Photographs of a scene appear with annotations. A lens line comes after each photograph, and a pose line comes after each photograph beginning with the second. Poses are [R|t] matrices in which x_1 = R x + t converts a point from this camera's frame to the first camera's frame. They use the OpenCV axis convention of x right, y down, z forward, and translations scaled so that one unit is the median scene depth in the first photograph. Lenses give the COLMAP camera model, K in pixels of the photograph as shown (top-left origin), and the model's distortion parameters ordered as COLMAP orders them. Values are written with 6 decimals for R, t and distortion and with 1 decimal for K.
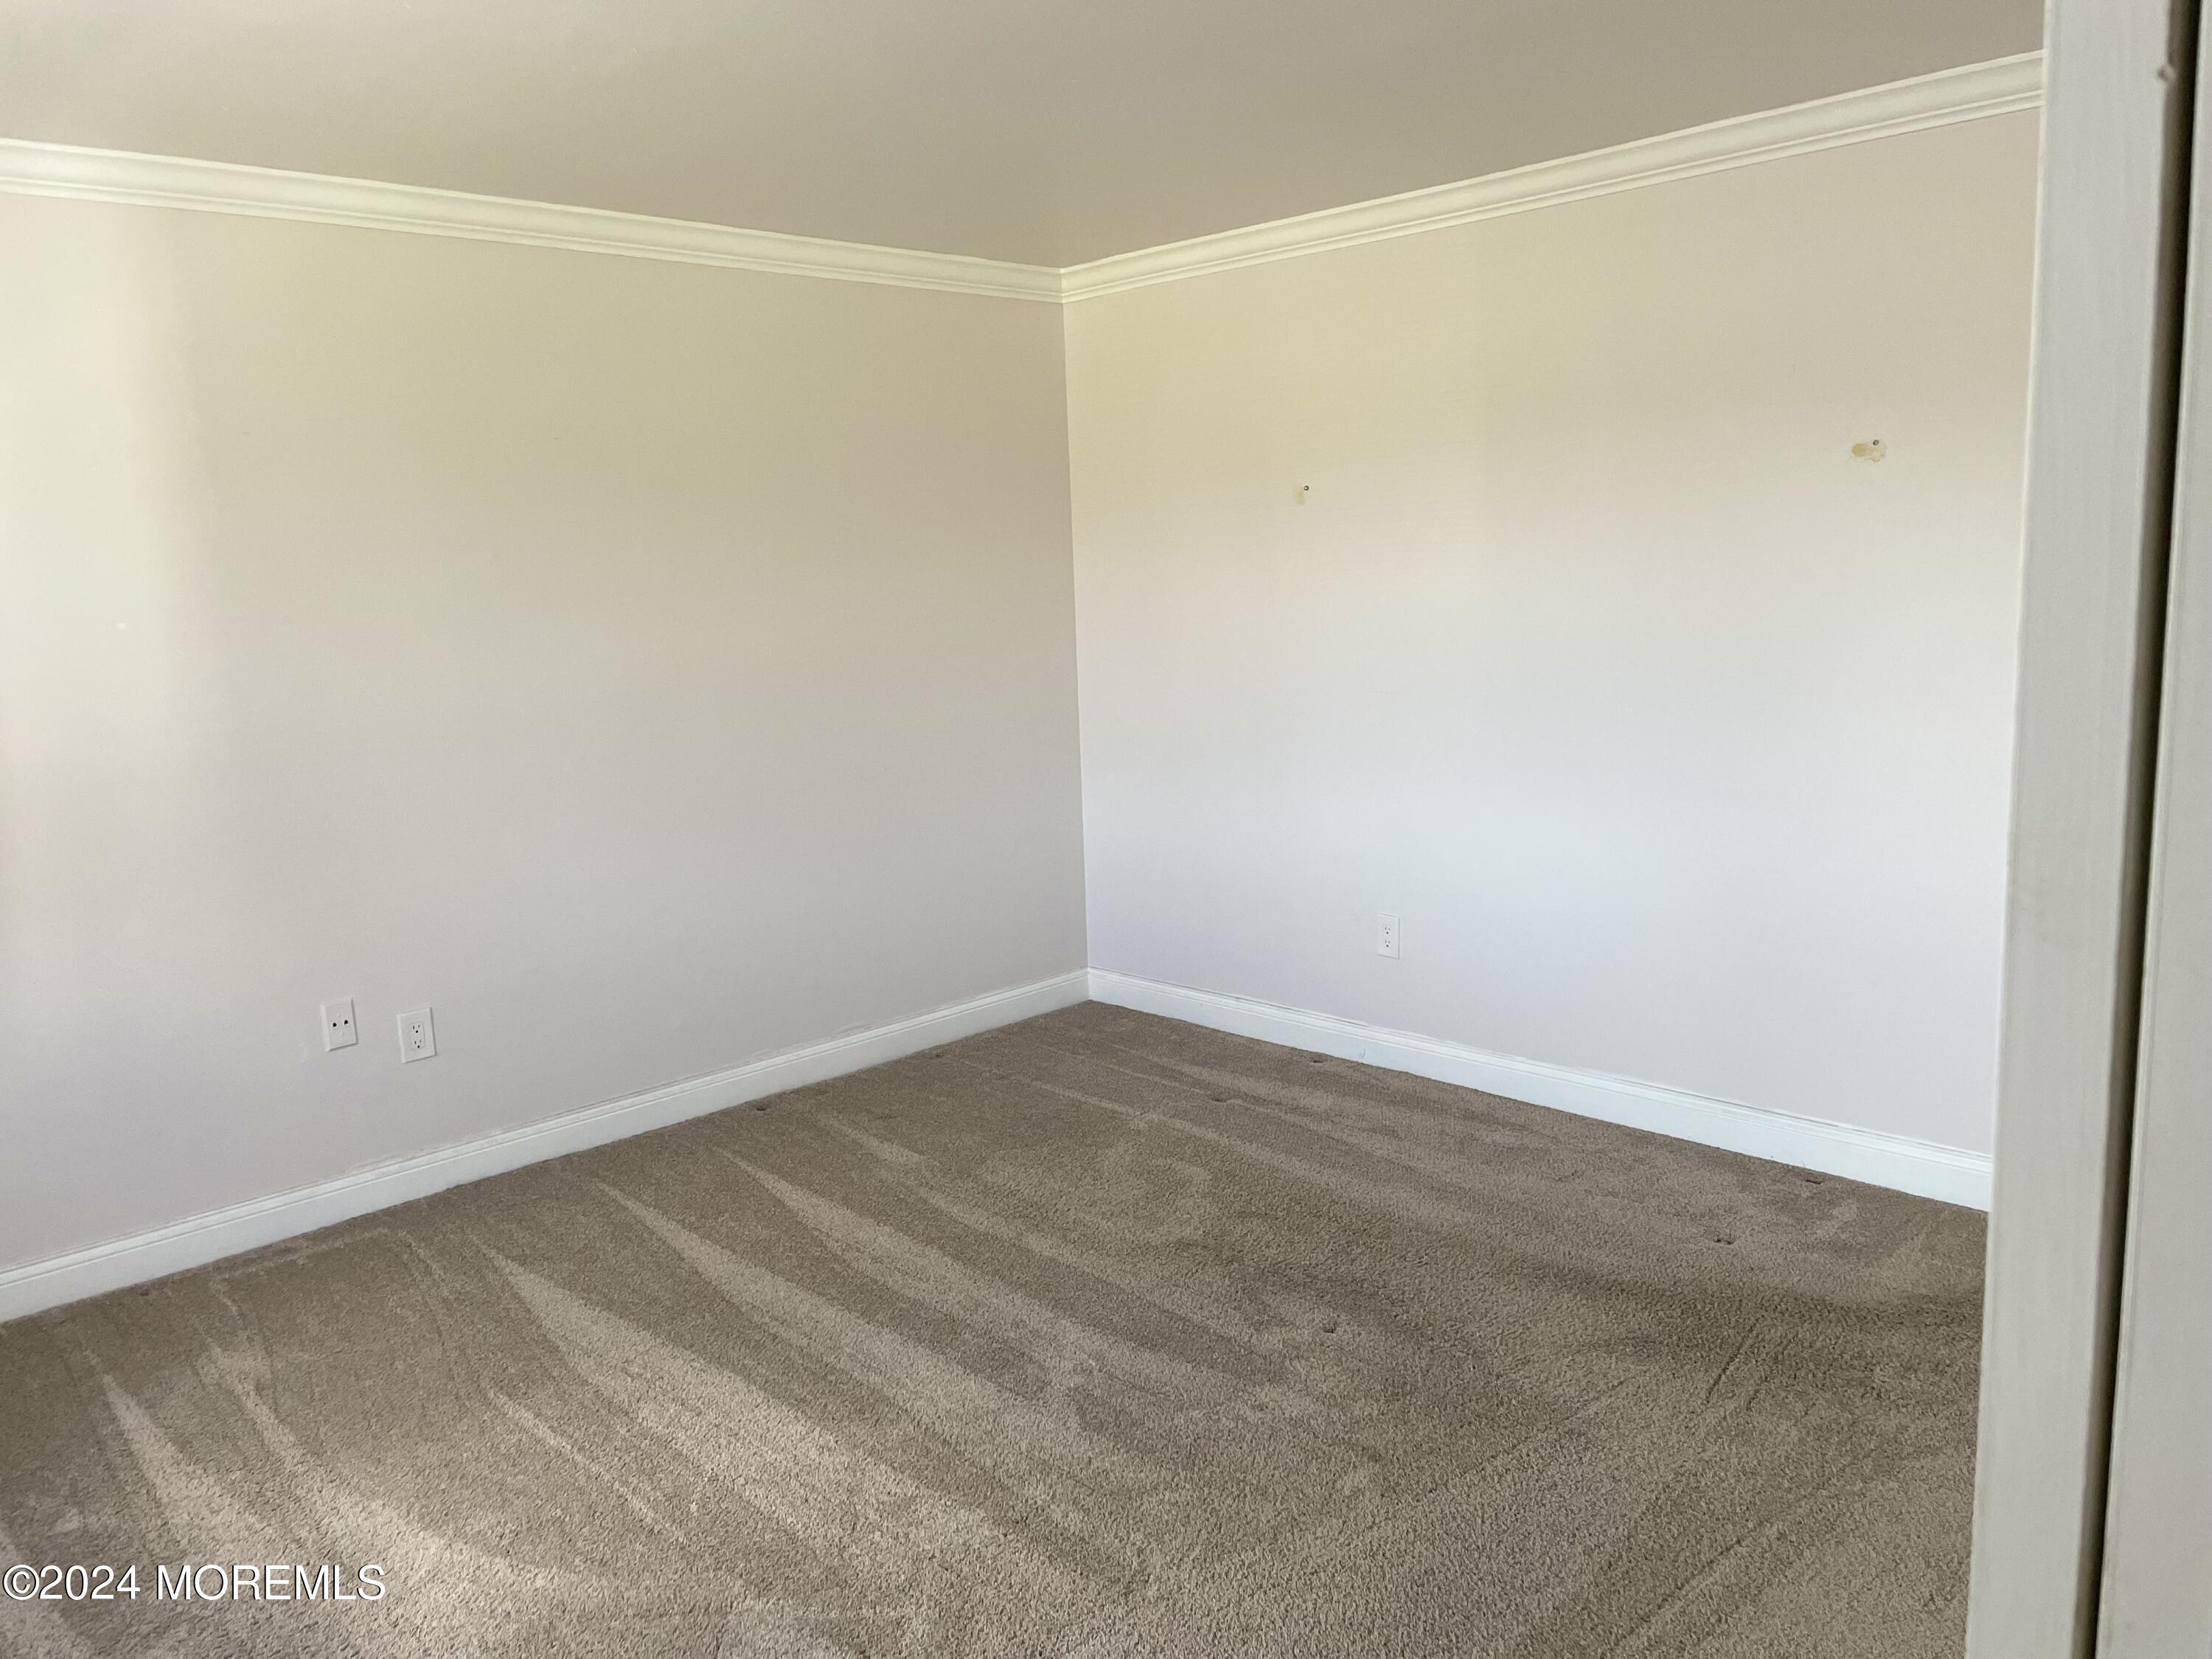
lens RADIAL K [[1666.3, 0, 1113.3], [0, 1666.3, 806.4], [0, 0, 1]] dist [0.083935, -0.110265]
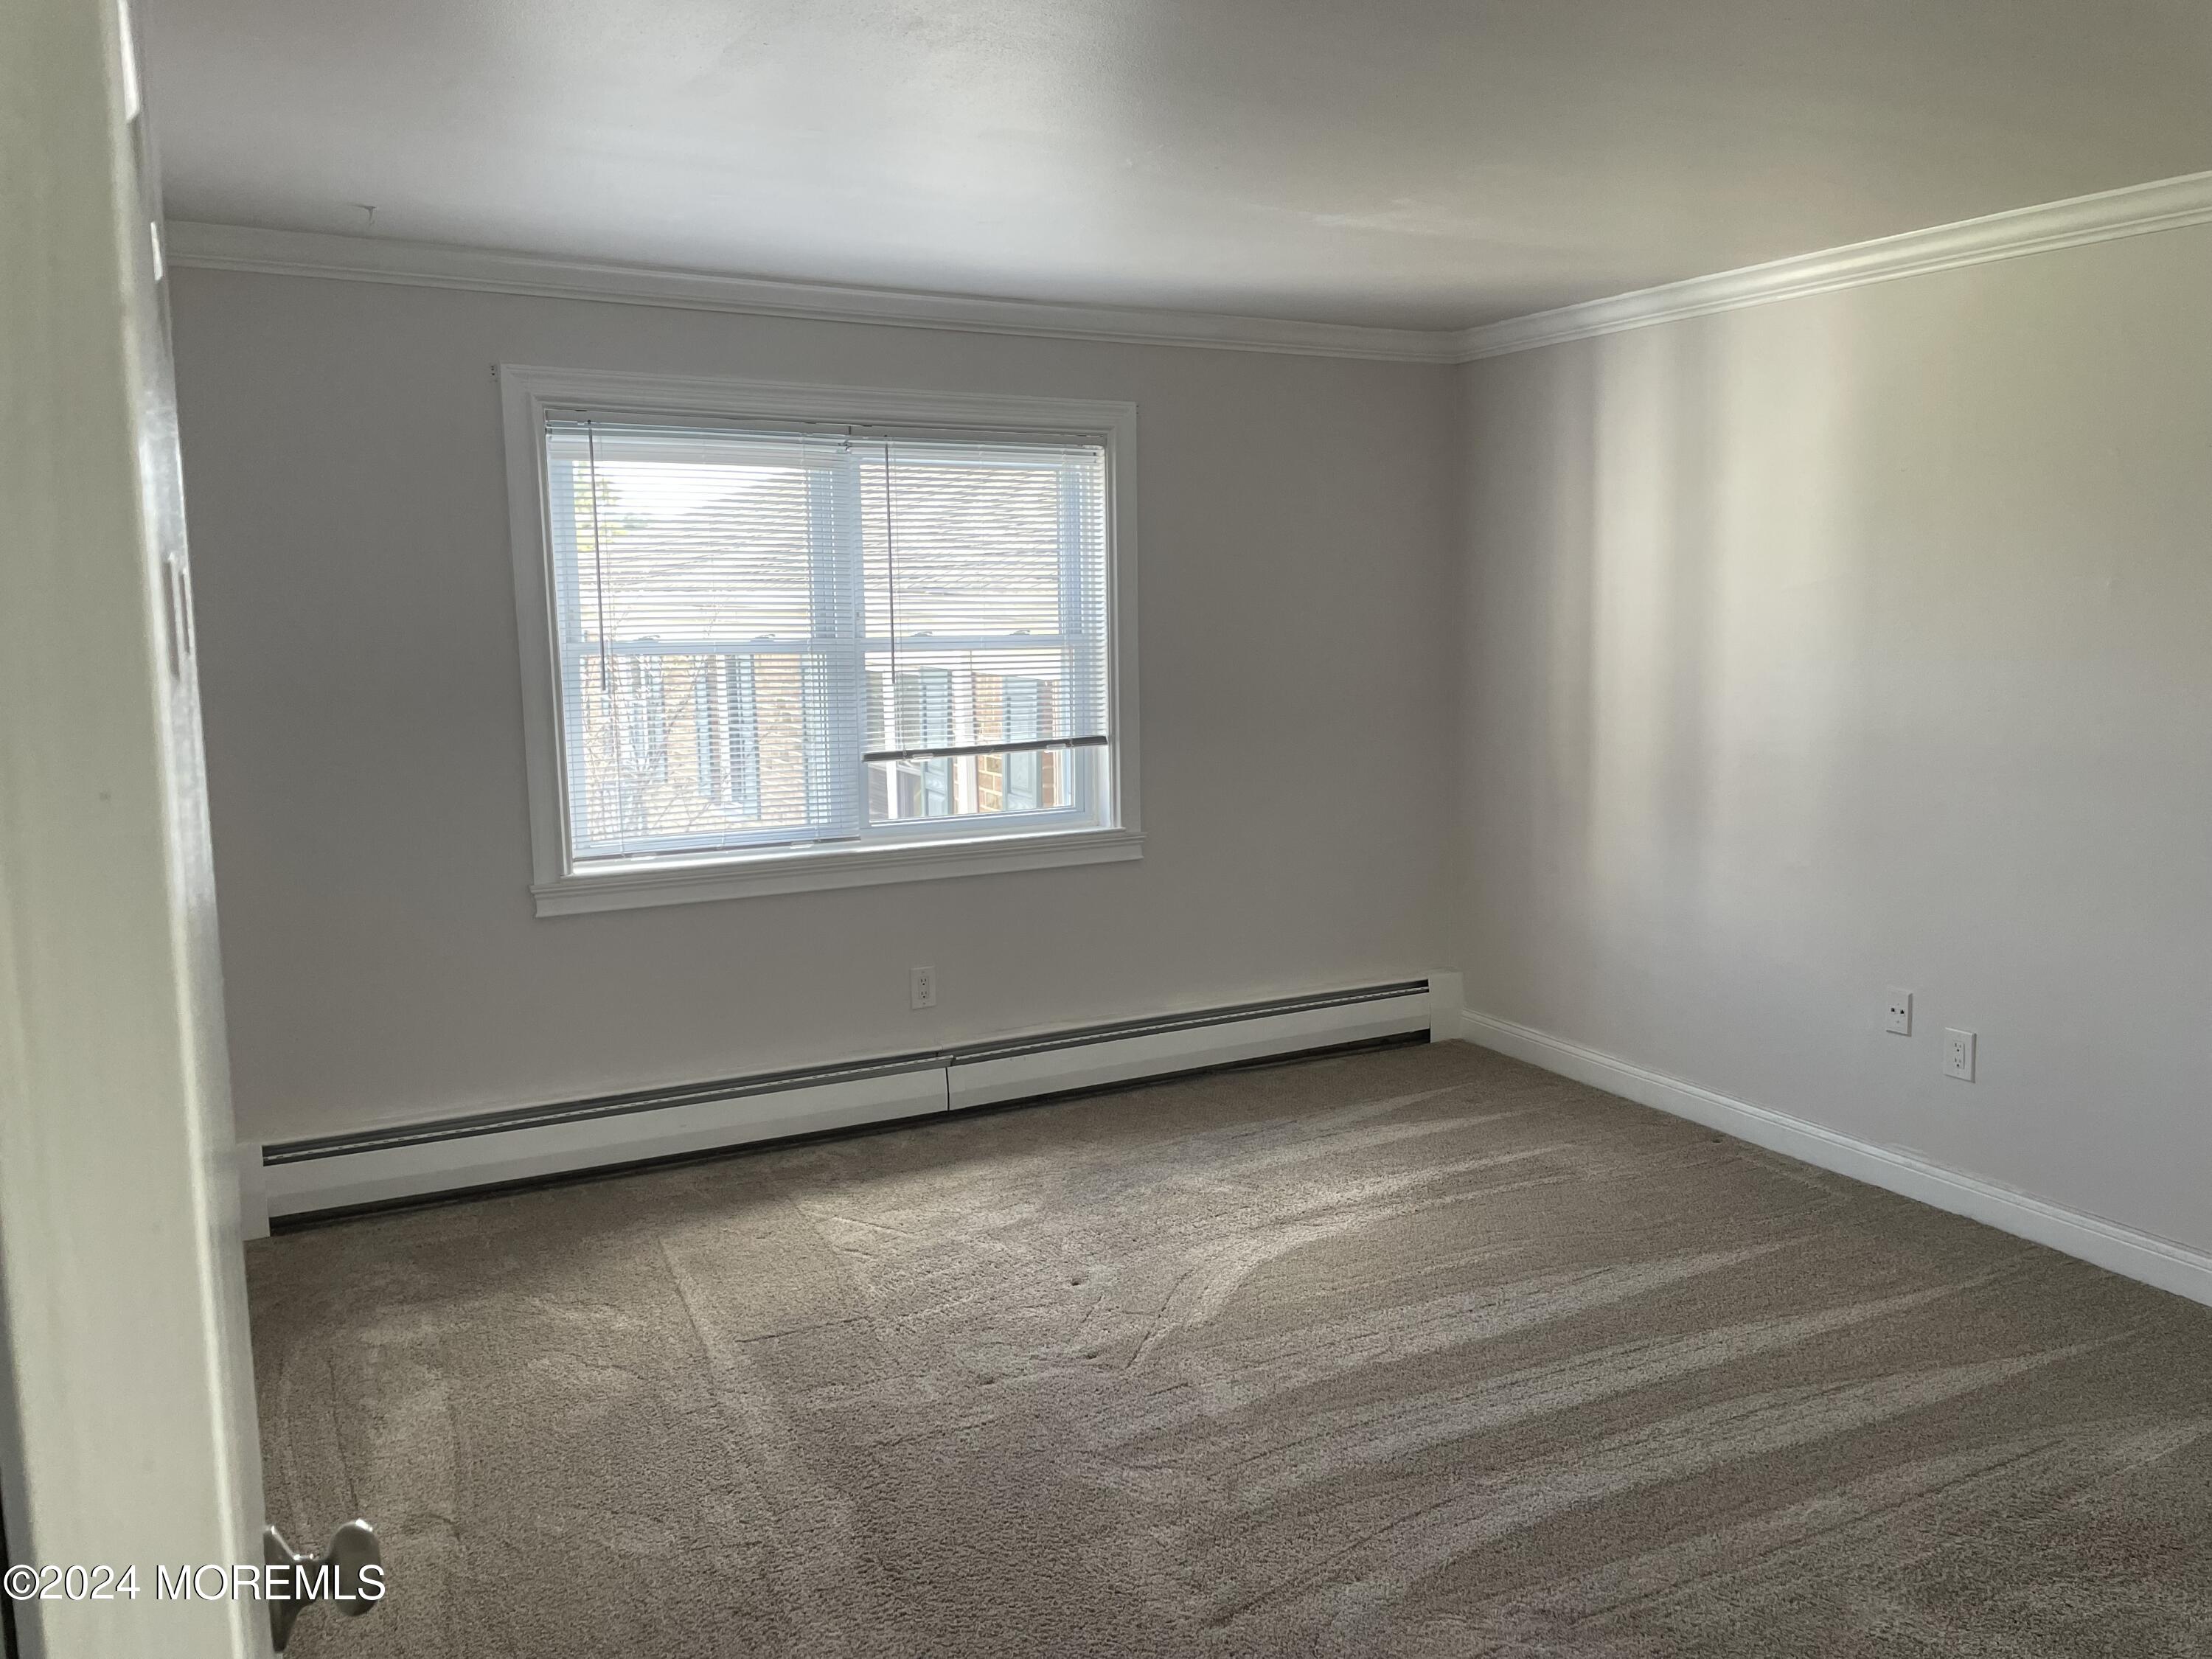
lens RADIAL K [[1666.3, 0, 1113.3], [0, 1666.3, 806.4], [0, 0, 1]] dist [0.083935, -0.110265]
pose [[-0.272960, 0.167000, -0.947420, 0.691610], [-0.130457, 0.969295, 0.208442, -0.160406], [0.953139, 0.180494, -0.242792, 0.768695]]
